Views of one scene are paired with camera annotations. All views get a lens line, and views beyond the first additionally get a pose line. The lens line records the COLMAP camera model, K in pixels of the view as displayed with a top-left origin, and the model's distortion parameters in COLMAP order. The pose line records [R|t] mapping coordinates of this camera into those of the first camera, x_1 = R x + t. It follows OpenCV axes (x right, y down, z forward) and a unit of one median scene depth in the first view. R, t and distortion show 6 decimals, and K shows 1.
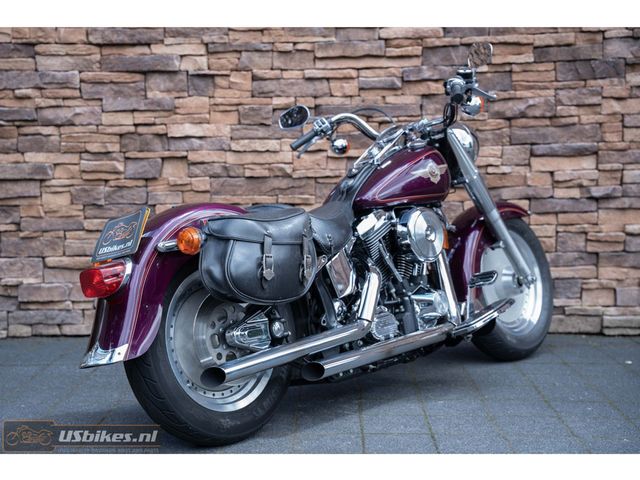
lens RADIAL K [[988.1, 0, 293.3], [0, 988.1, 239.4], [0, 0, 1]] dist [0.230285, 0.021963]
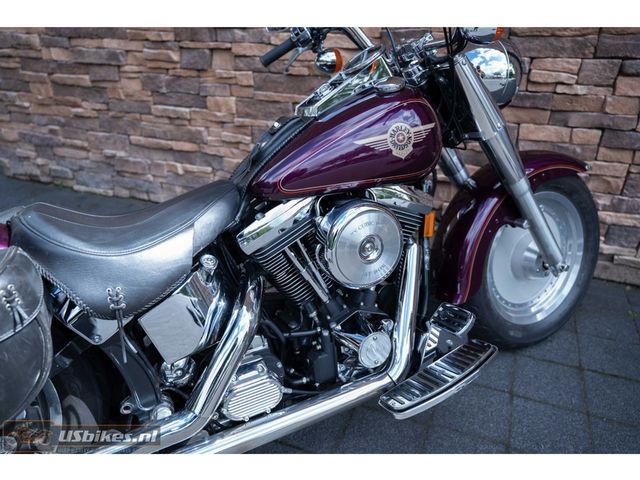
lens RADIAL K [[498.1, 0, 322.9], [0, 498.1, 240.6], [0, 0, 1]] dist [-0.089122, 0.111828]
pose [[0.945029, 0.163592, -0.283122, 0.146129], [-0.050357, 0.928334, 0.368320, -0.090655], [0.323086, -0.333816, 0.885541, 0.536171]]
